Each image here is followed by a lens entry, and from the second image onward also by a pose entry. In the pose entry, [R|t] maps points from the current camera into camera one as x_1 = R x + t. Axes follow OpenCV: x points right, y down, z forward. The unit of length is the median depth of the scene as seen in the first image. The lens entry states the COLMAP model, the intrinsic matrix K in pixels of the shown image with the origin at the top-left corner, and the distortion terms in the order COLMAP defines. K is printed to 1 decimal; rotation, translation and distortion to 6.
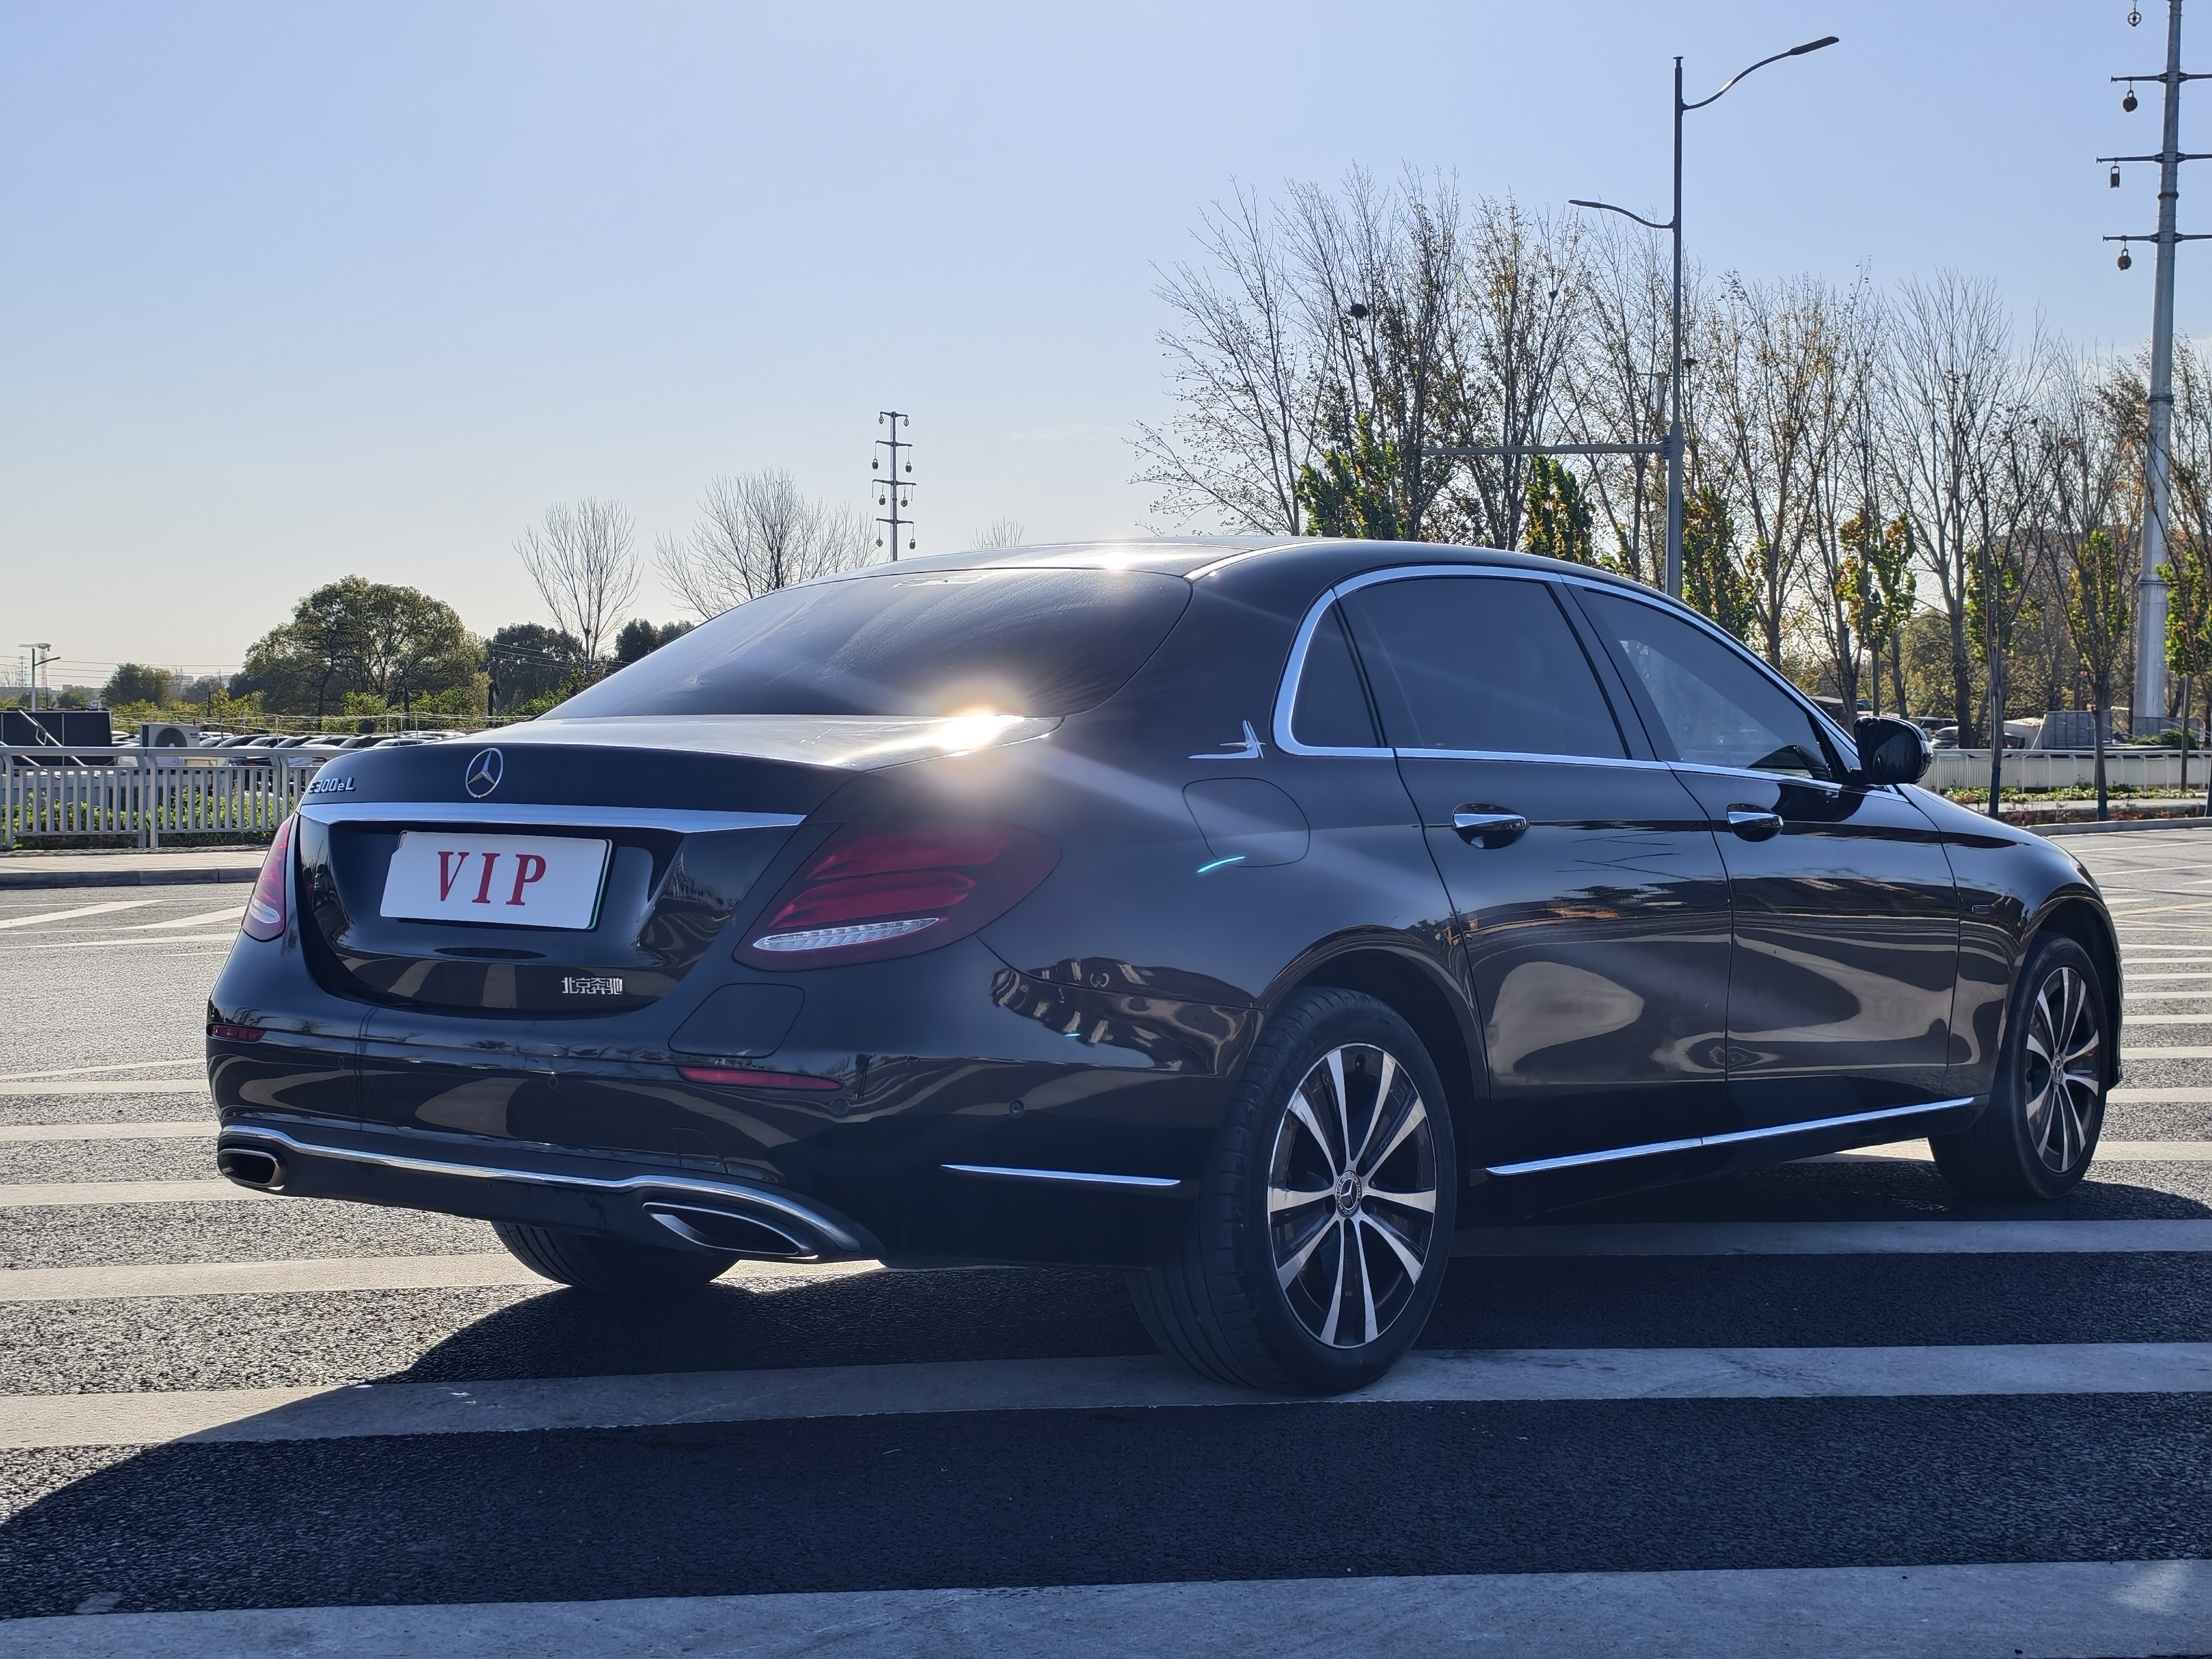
lens RADIAL K [[3111.9, 0, 1106.0], [0, 3111.9, 829.5], [0, 0, 1]] dist [0.029490, -0.023633]
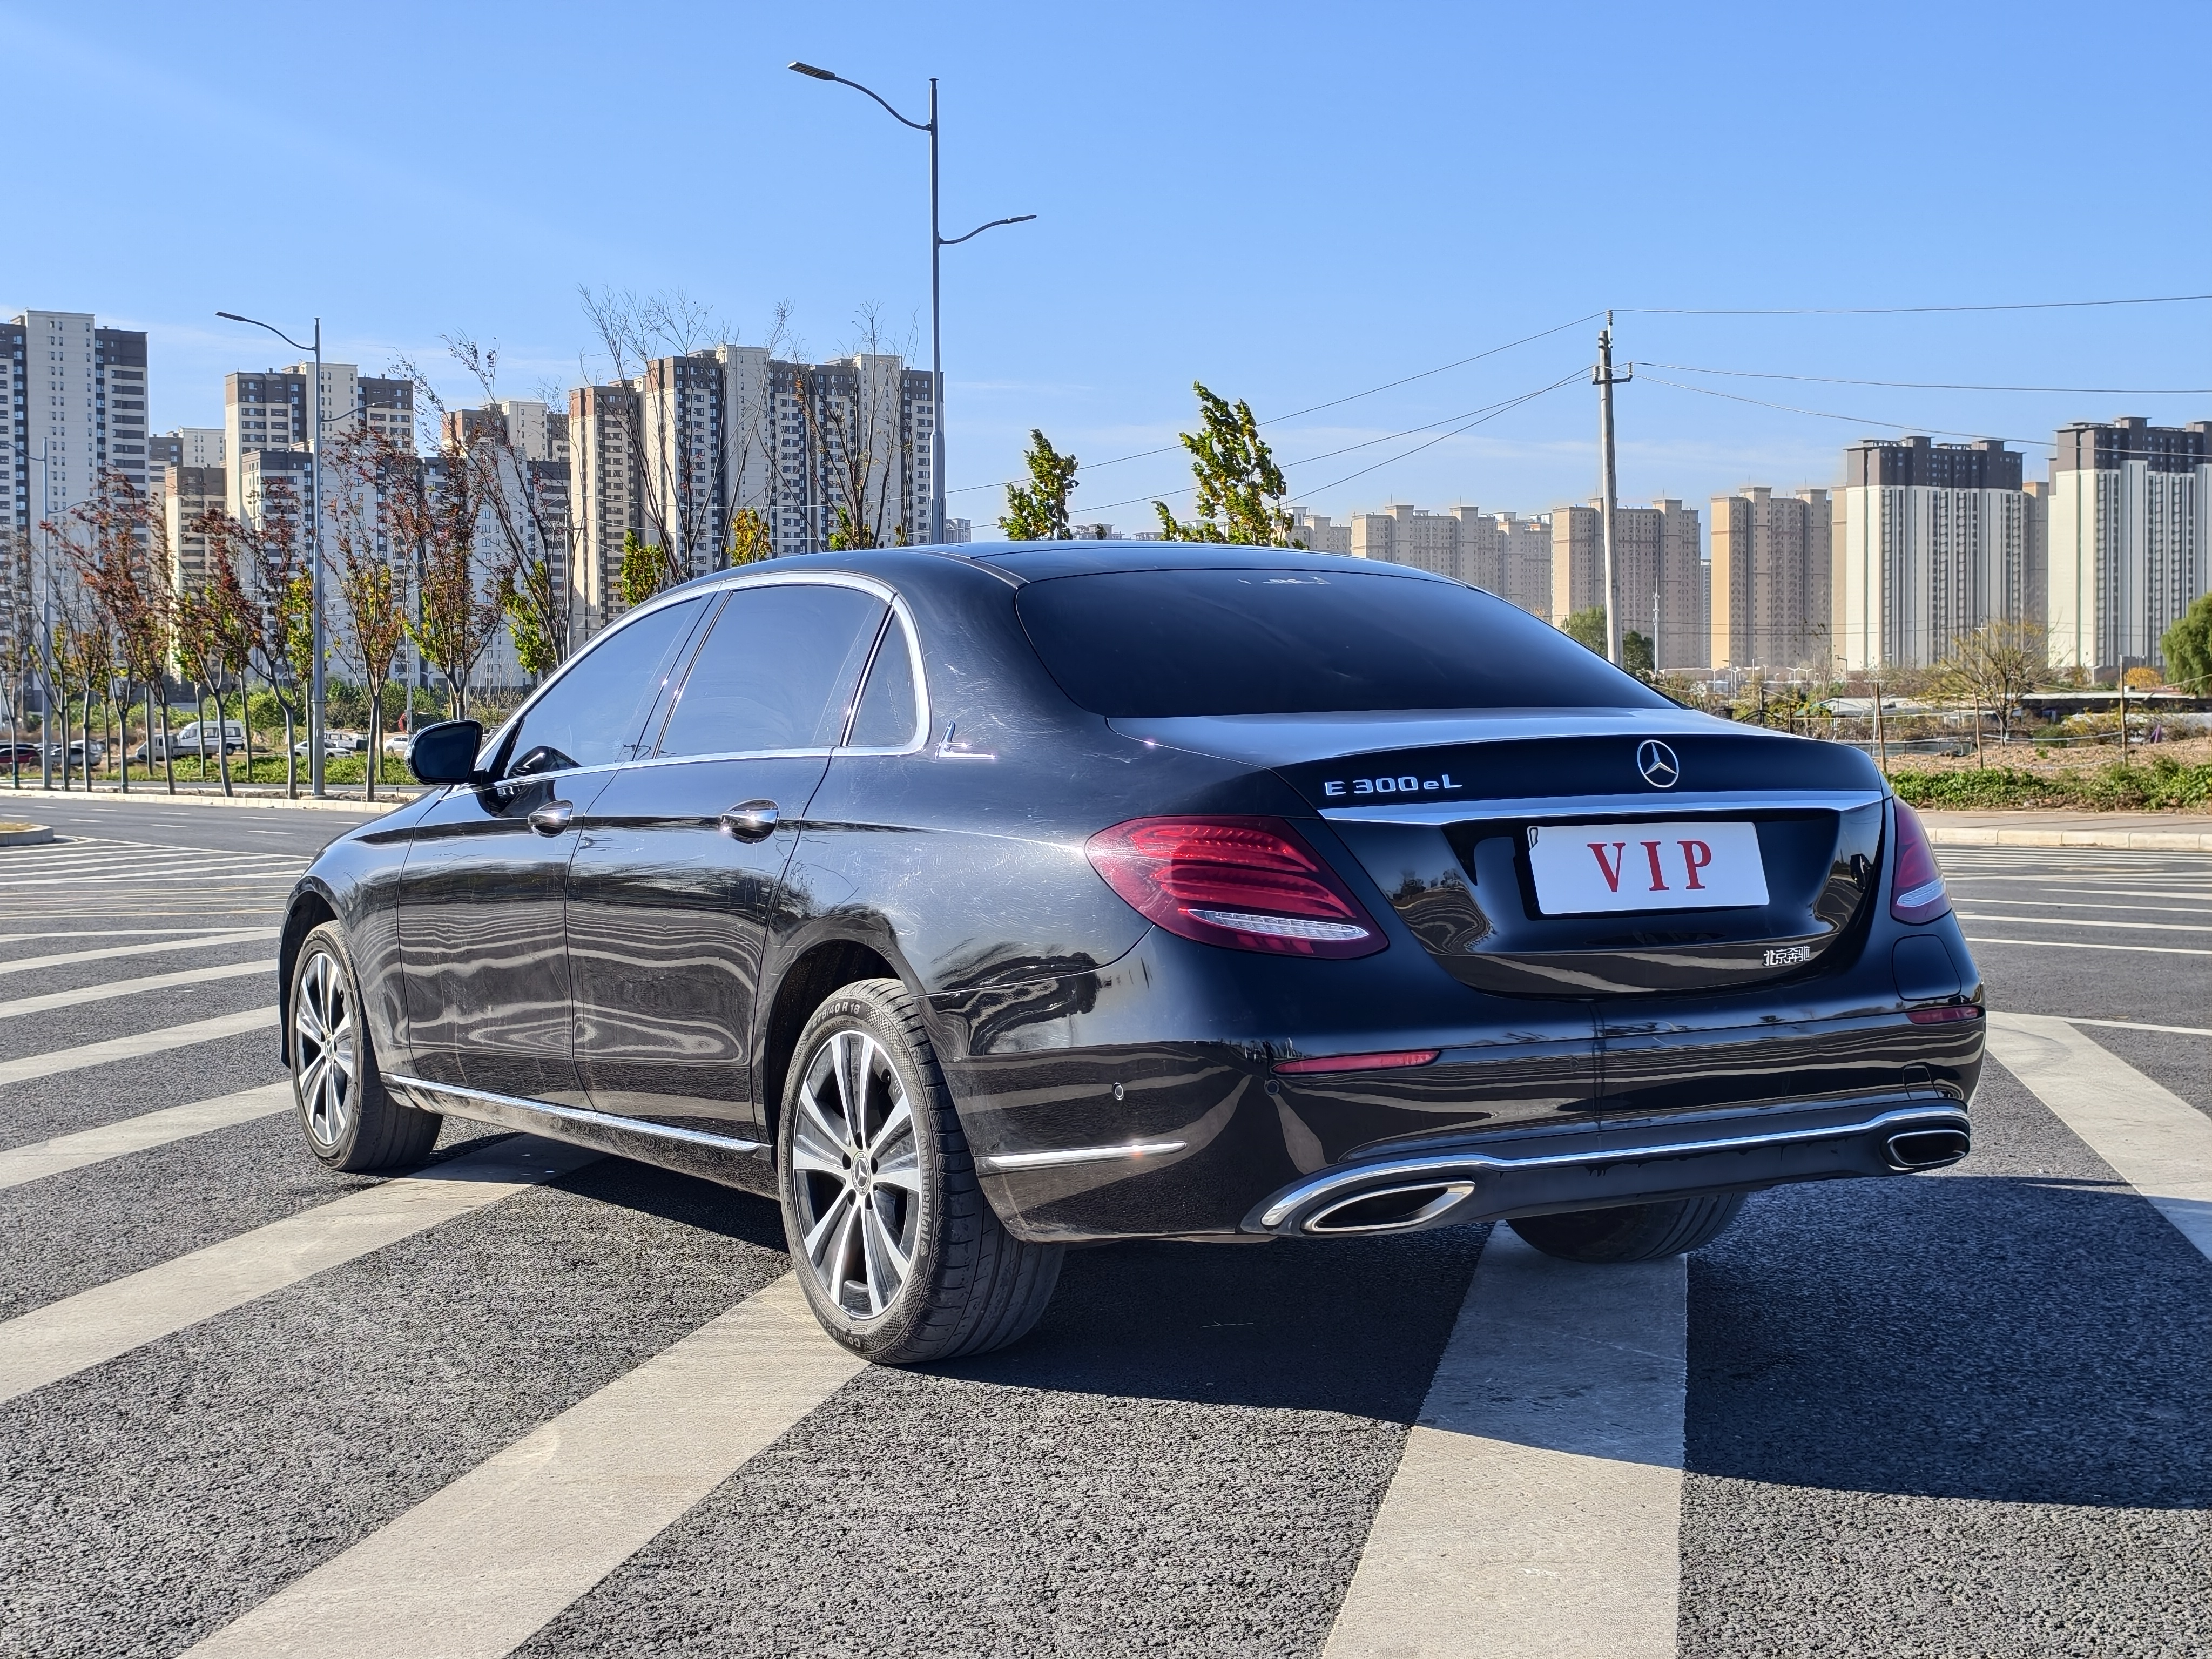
lens RADIAL K [[3111.9, 0, 1106.0], [0, 3111.9, 829.5], [0, 0, 1]] dist [0.029490, -0.023633]
pose [[0.371534, -0.037058, 0.927679, -1.189009], [0.037949, 0.998974, 0.024707, -0.028062], [-0.927643, 0.026025, 0.372559, 0.762526]]
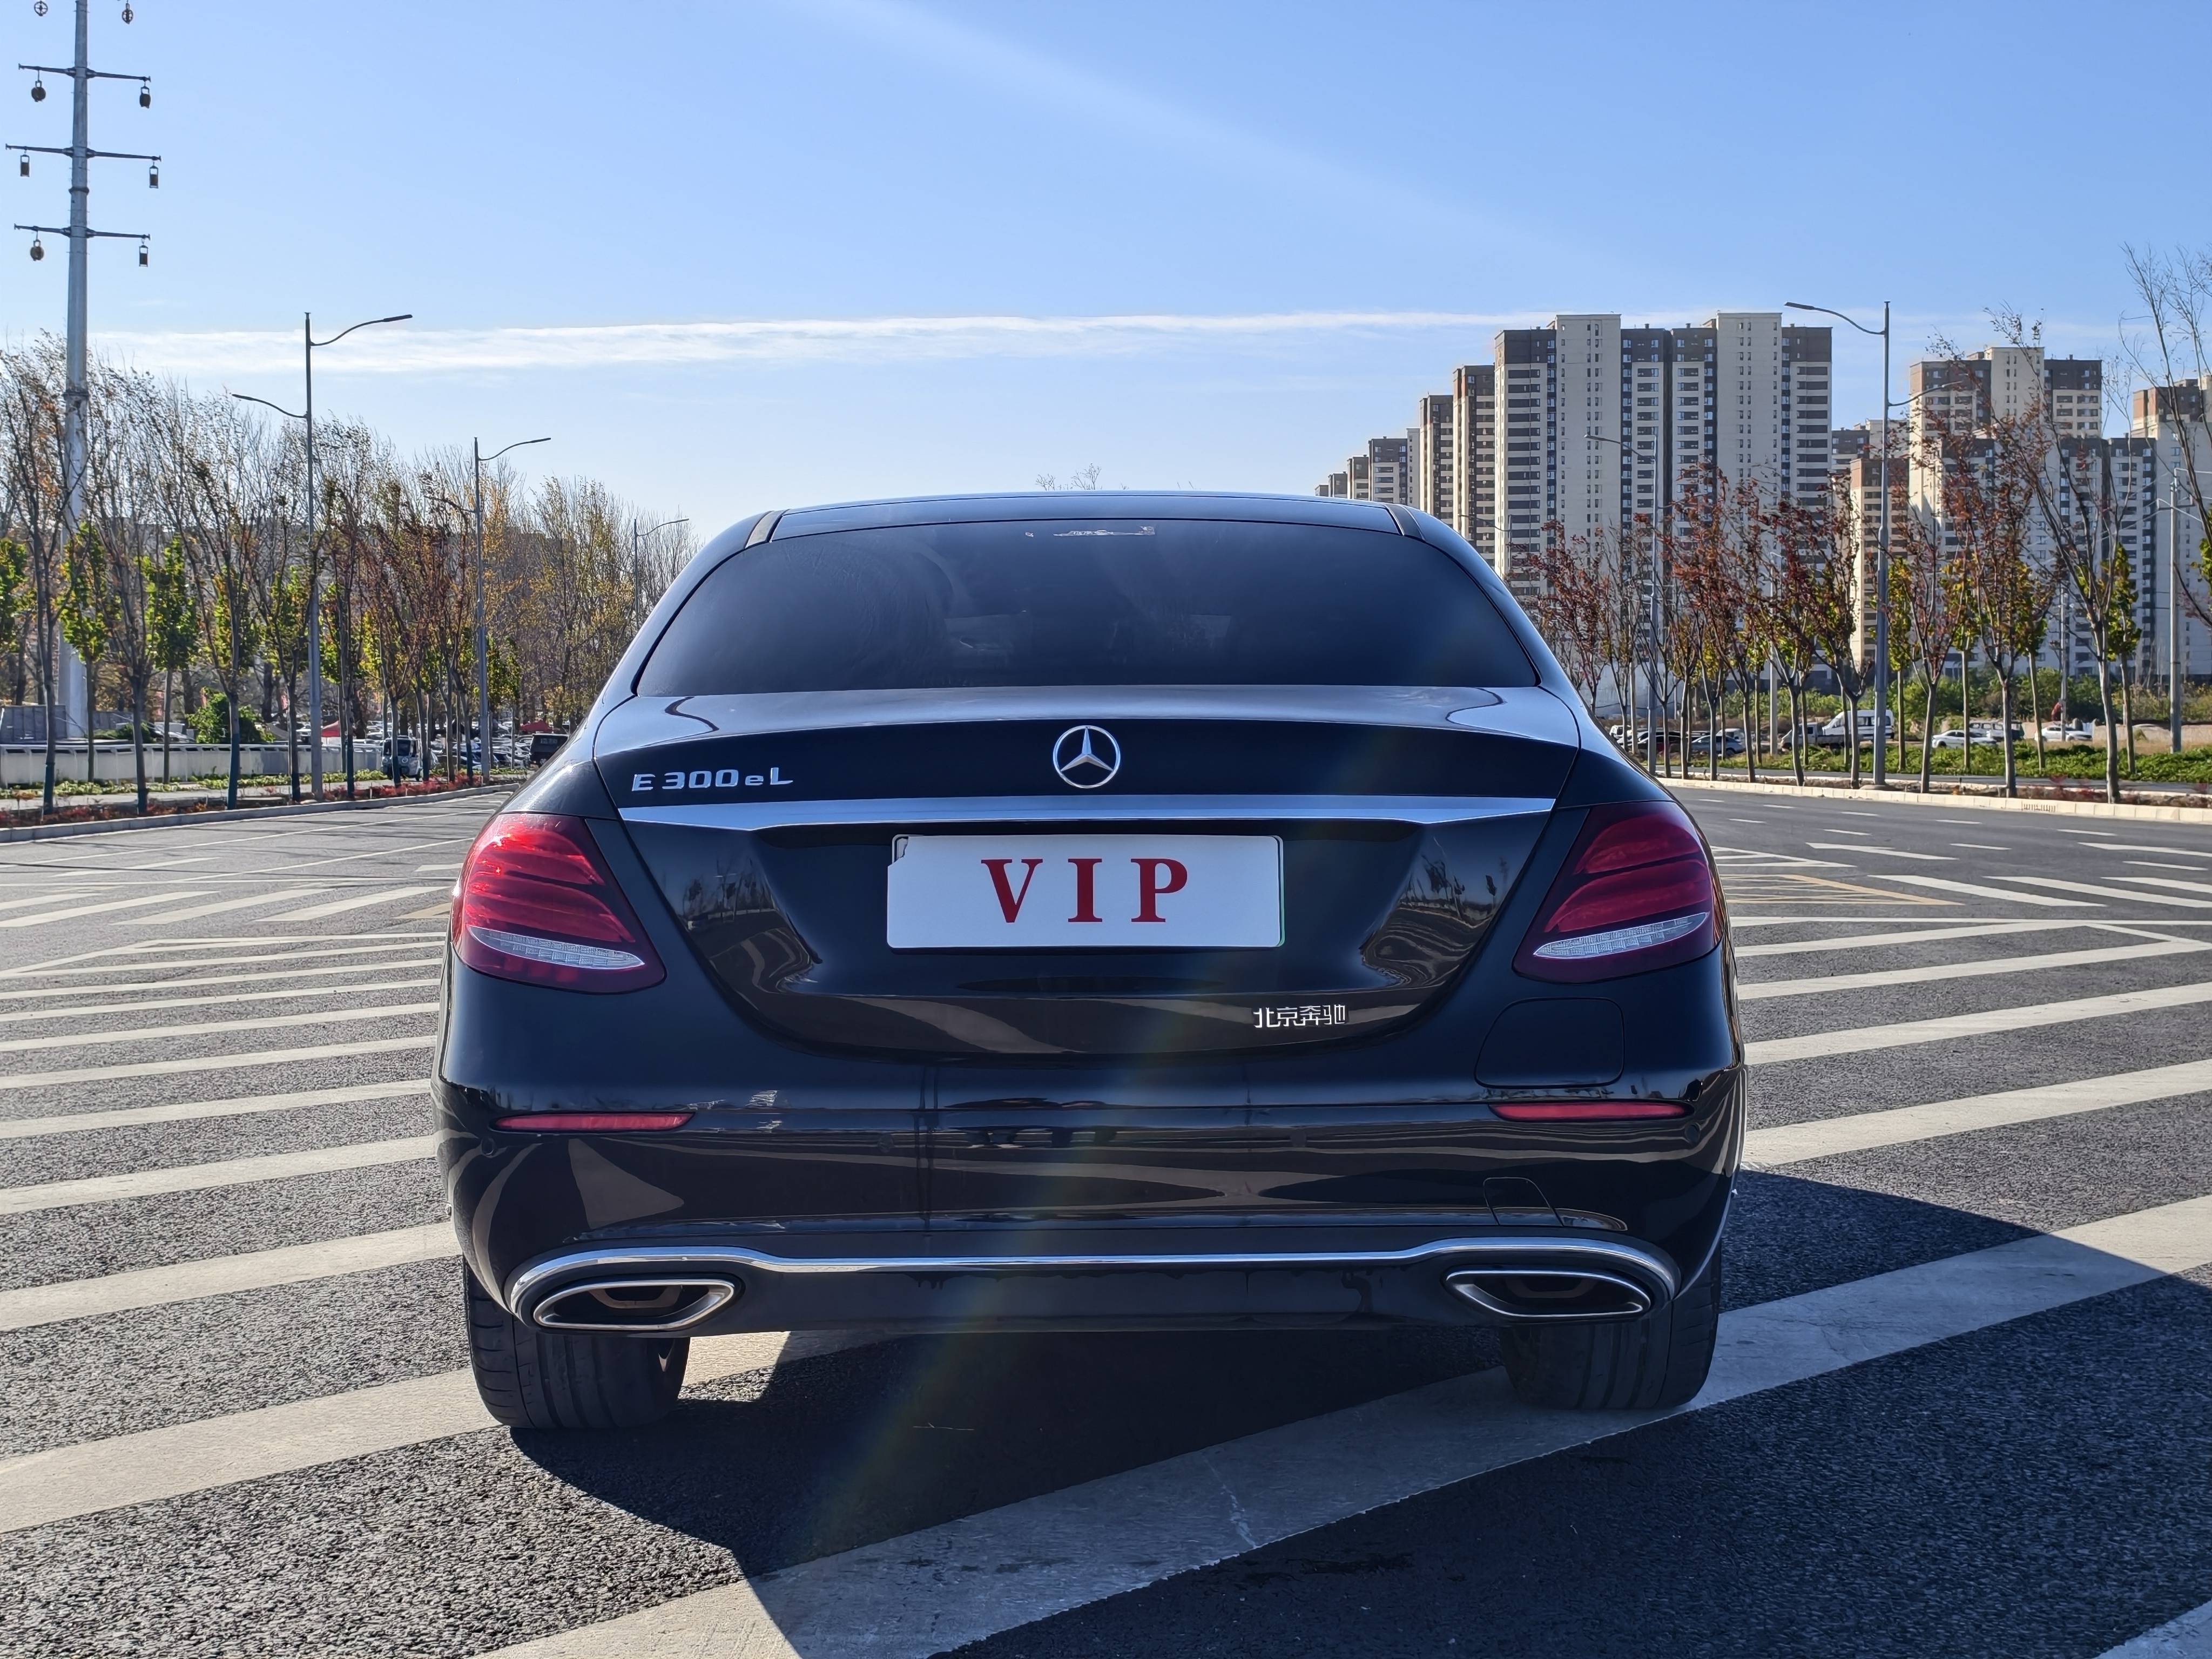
lens RADIAL K [[3111.9, 0, 1106.0], [0, 3111.9, 829.5], [0, 0, 1]] dist [0.029490, -0.023633]
pose [[0.794652, -0.026945, 0.606467, -0.652862], [0.025898, 0.999610, 0.010478, -0.007699], [-0.606512, 0.007380, 0.795040, 0.361203]]
